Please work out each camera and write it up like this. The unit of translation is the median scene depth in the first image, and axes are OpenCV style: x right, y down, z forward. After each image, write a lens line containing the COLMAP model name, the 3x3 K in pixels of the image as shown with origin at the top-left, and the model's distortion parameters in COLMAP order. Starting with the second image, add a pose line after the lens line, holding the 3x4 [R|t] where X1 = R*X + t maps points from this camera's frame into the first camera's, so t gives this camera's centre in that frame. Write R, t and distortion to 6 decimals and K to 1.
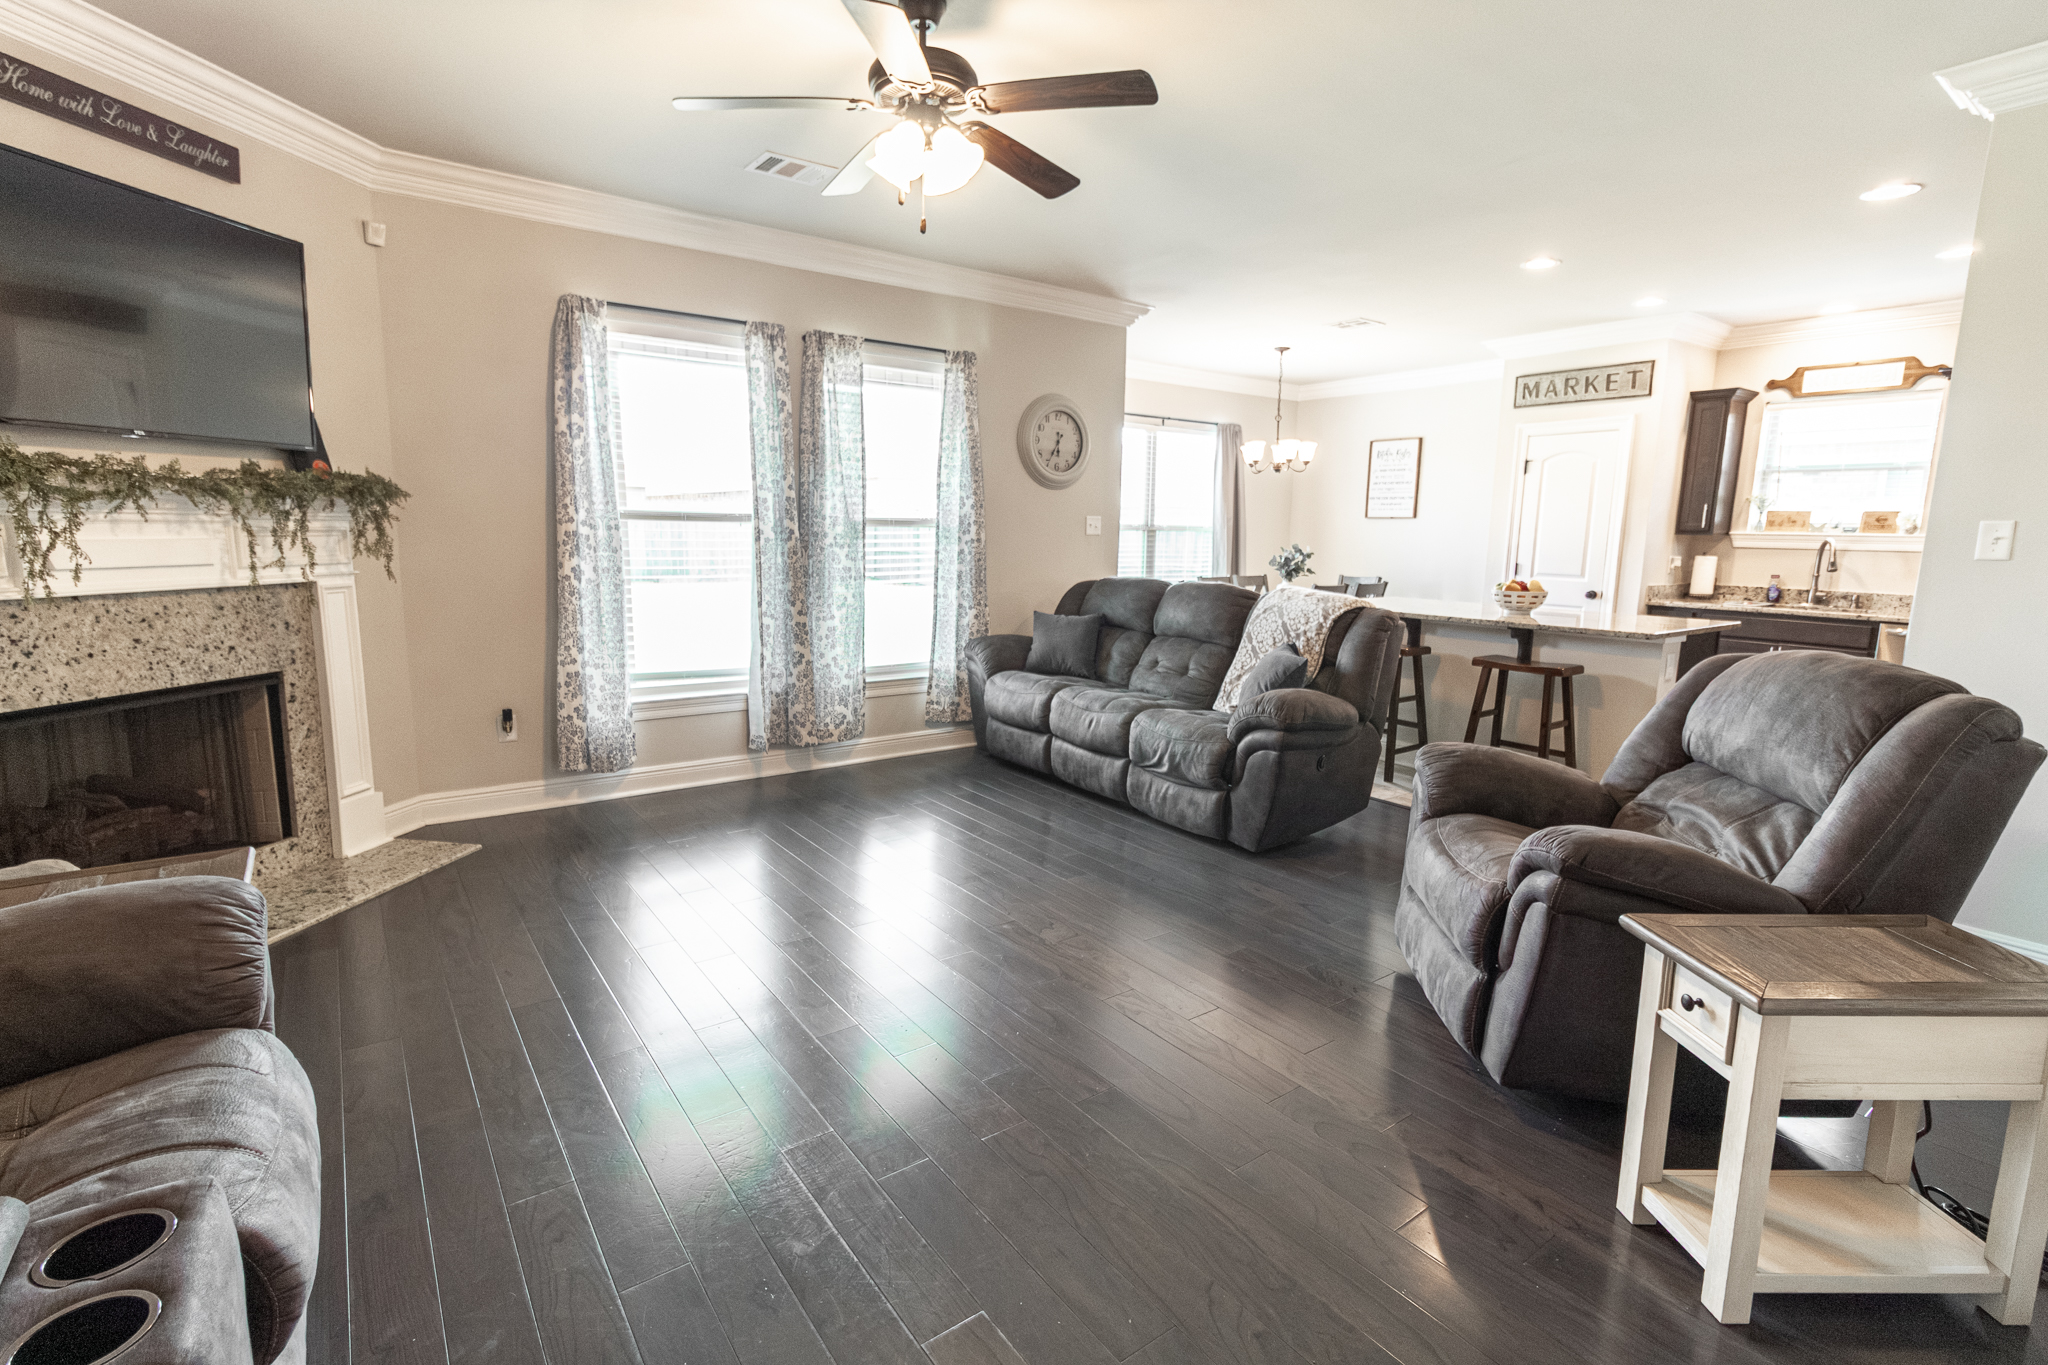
lens RADIAL K [[948.4, 0, 1029.7], [0, 948.4, 673.0], [0, 0, 1]] dist [-0.000849, 0.001280]
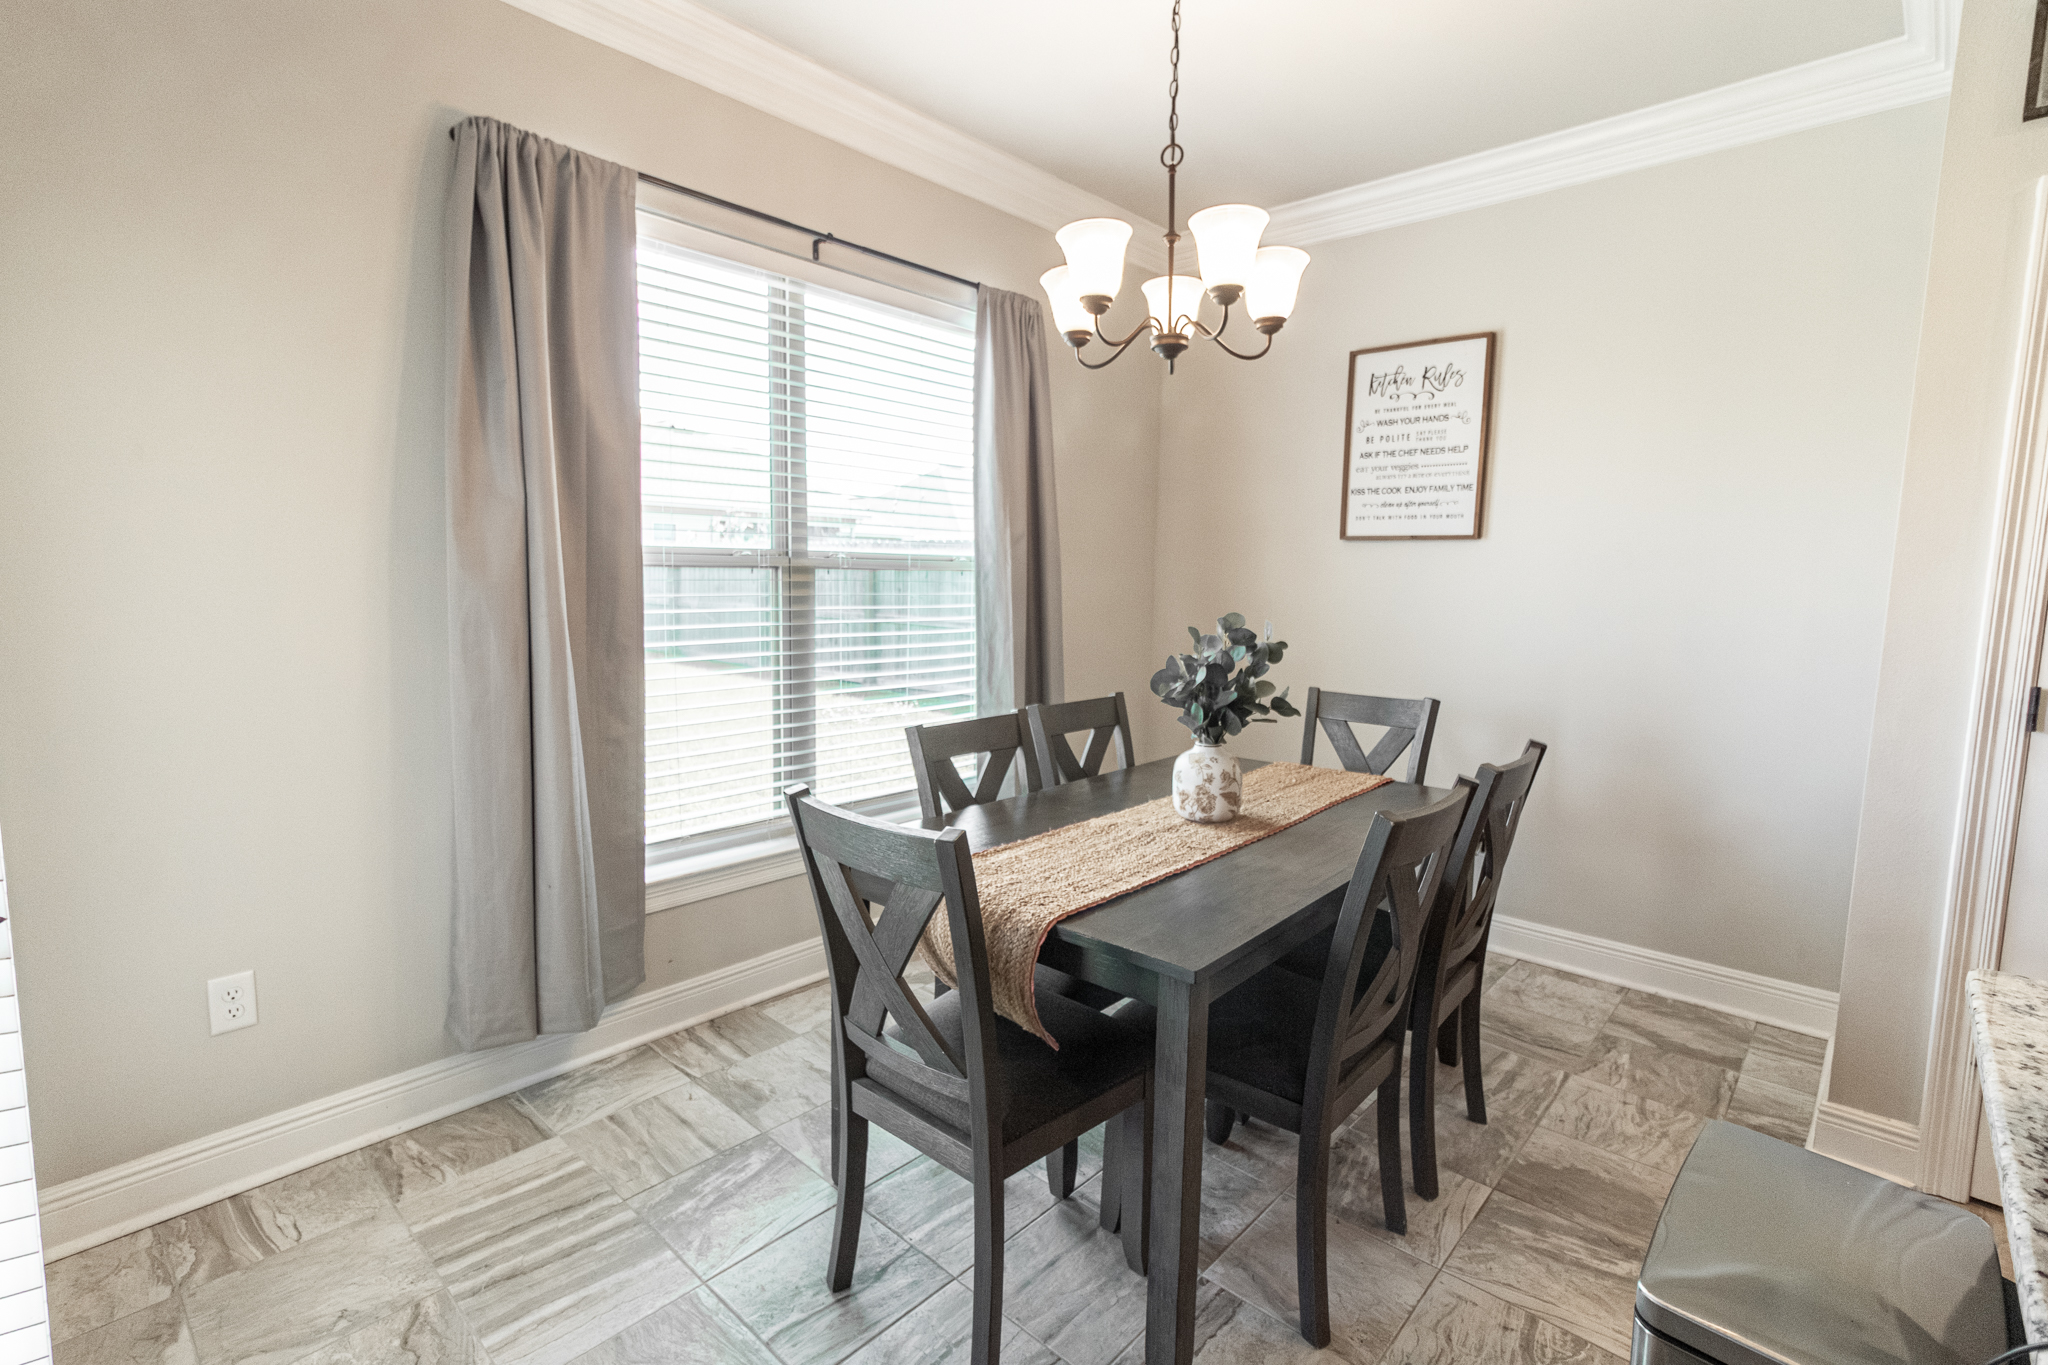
lens RADIAL K [[949.6, 0, 1031.9], [0, 949.6, 677.0], [0, 0, 1]] dist [0.005768, -0.000021]
pose [[0.980240, -0.020372, 0.196762, 0.195381], [0.027900, 0.998978, -0.035566, -0.130439], [-0.195836, 0.040353, 0.979806, 0.876249]]
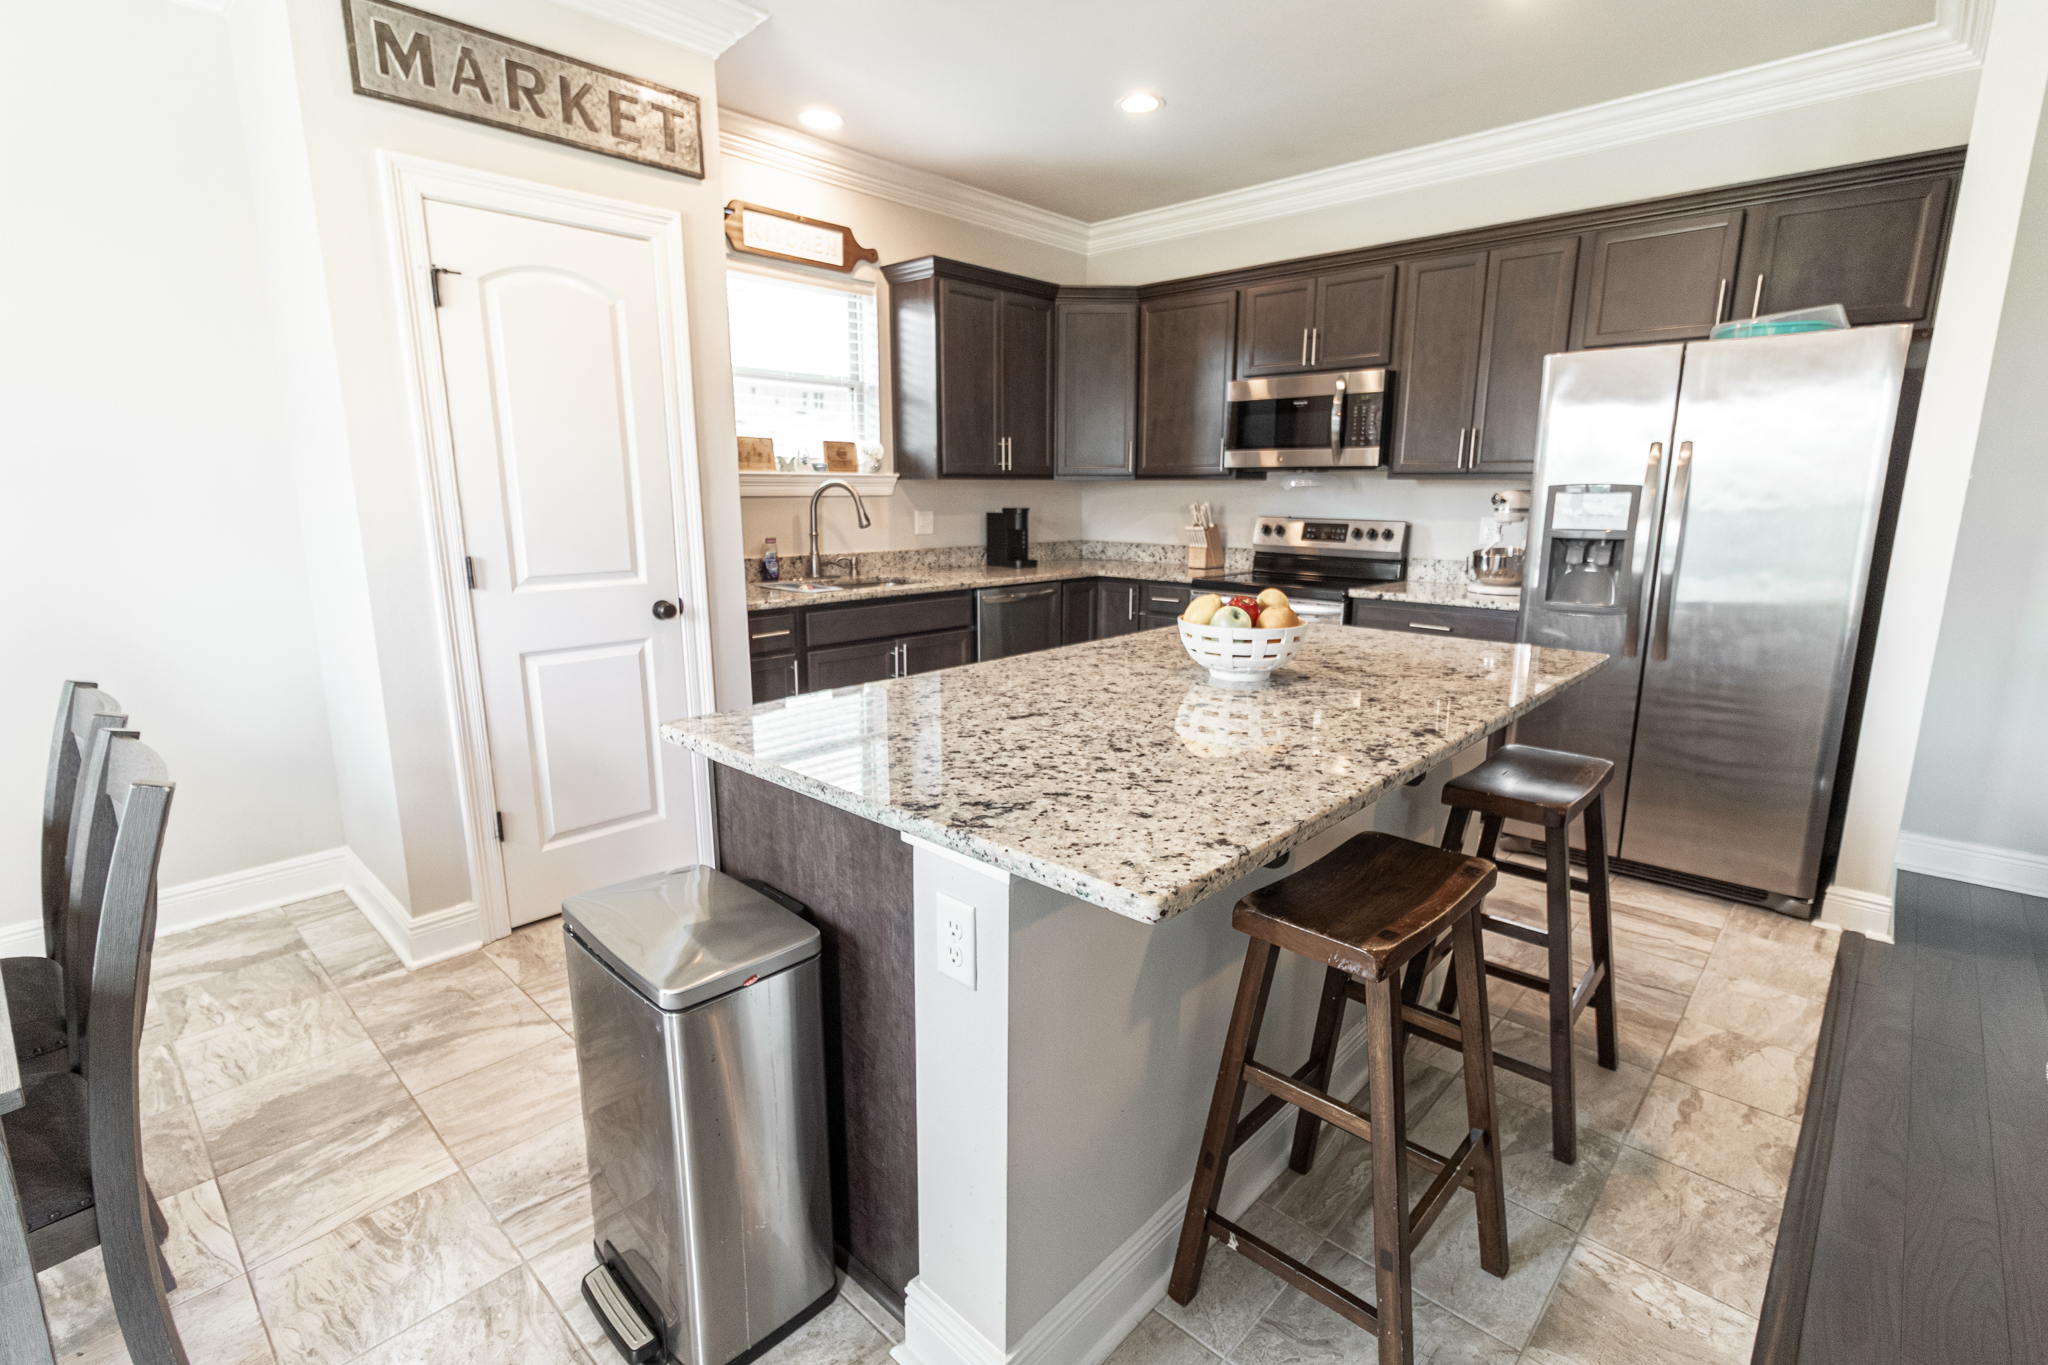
lens RADIAL K [[949.6, 0, 1031.9], [0, 949.6, 677.0], [0, 0, 1]] dist [0.005768, -0.000021]
pose [[-0.188664, -0.211486, 0.958999, 0.115740], [0.144837, 0.959865, 0.240171, -0.142942], [-0.971302, 0.184210, -0.150461, 0.947568]]
